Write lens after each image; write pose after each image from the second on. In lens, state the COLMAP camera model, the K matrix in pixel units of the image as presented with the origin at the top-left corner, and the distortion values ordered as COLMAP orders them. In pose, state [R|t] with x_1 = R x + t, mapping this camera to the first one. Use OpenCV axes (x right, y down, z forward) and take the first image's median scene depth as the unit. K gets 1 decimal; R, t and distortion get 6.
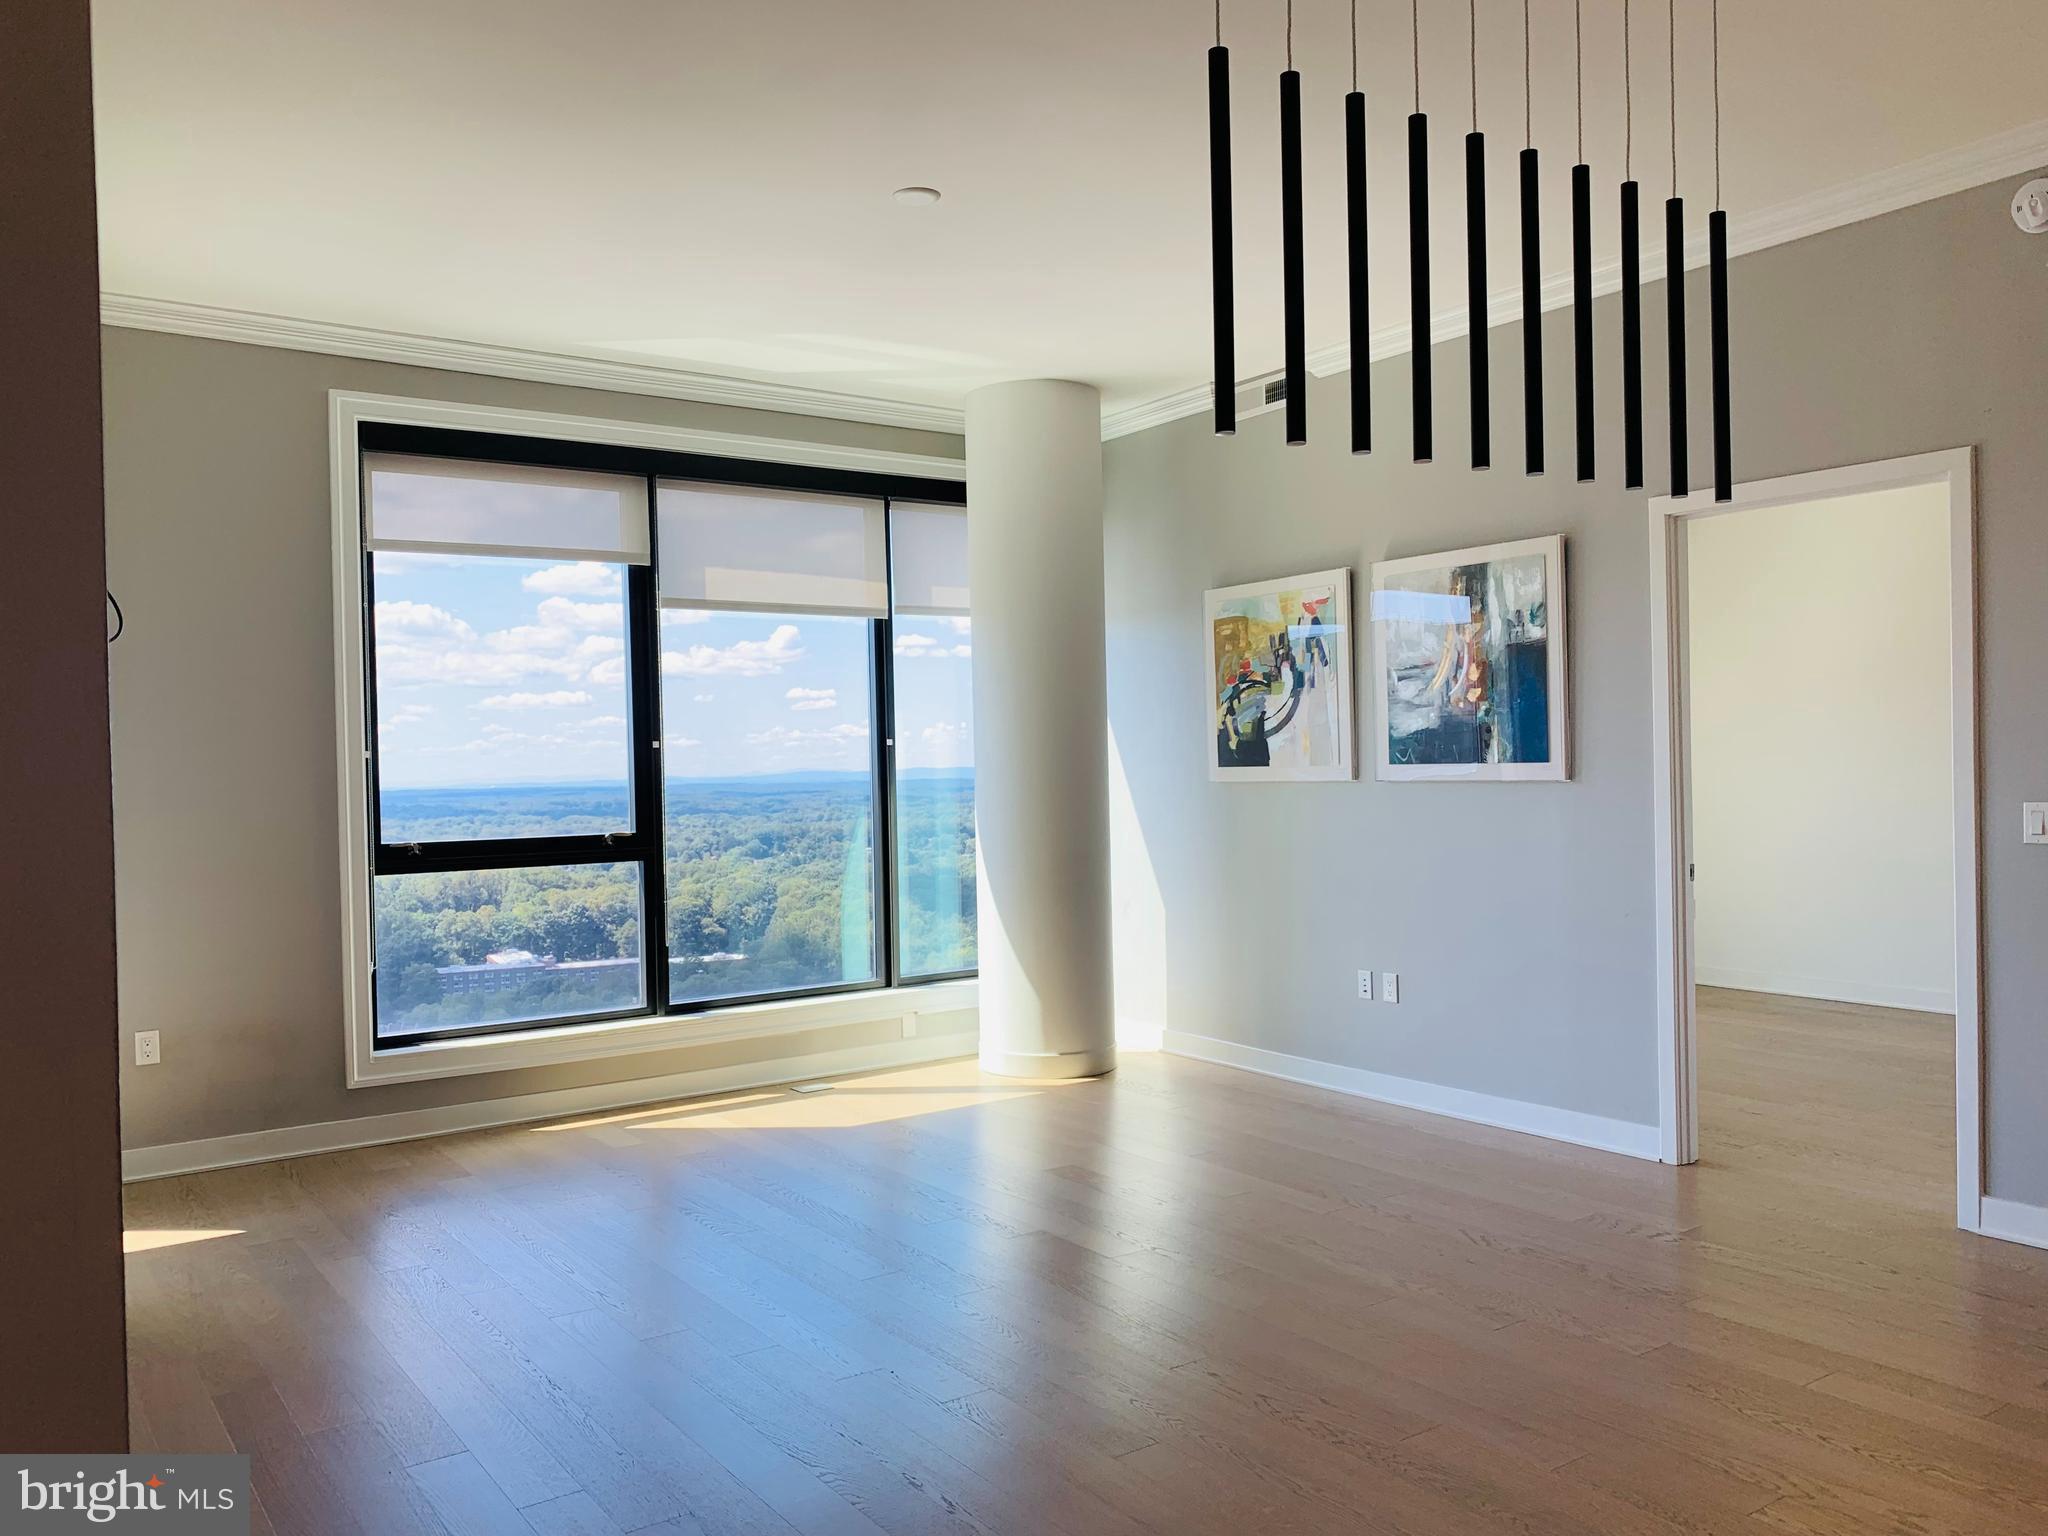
lens RADIAL K [[1571.1, 0, 1017.8], [0, 1571.1, 781.6], [0, 0, 1]] dist [0.038575, -0.038051]
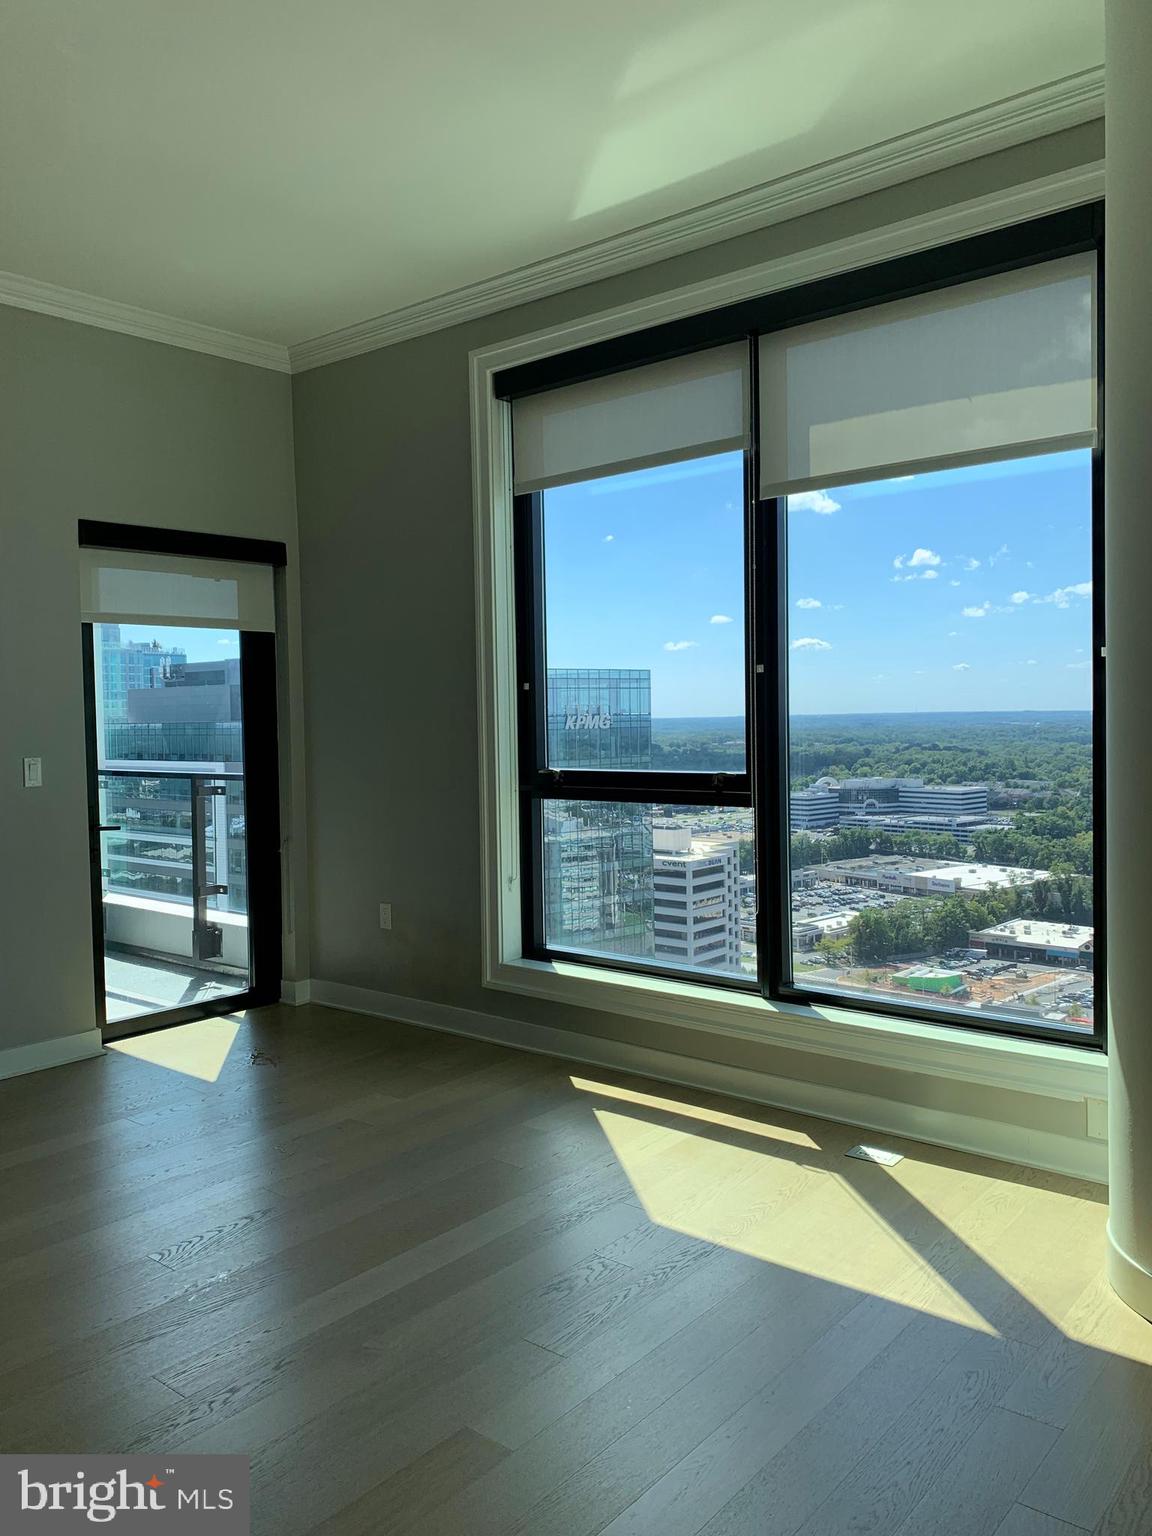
lens RADIAL K [[1178.3, 0, 577.1], [0, 1178.3, 770.6], [0, 0, 1]] dist [0.038575, -0.038051]
pose [[0.258973, 0.063906, -0.963768, 0.371791], [0.004422, 0.997720, 0.067345, -0.014216], [0.965874, -0.021702, 0.258100, 0.818624]]
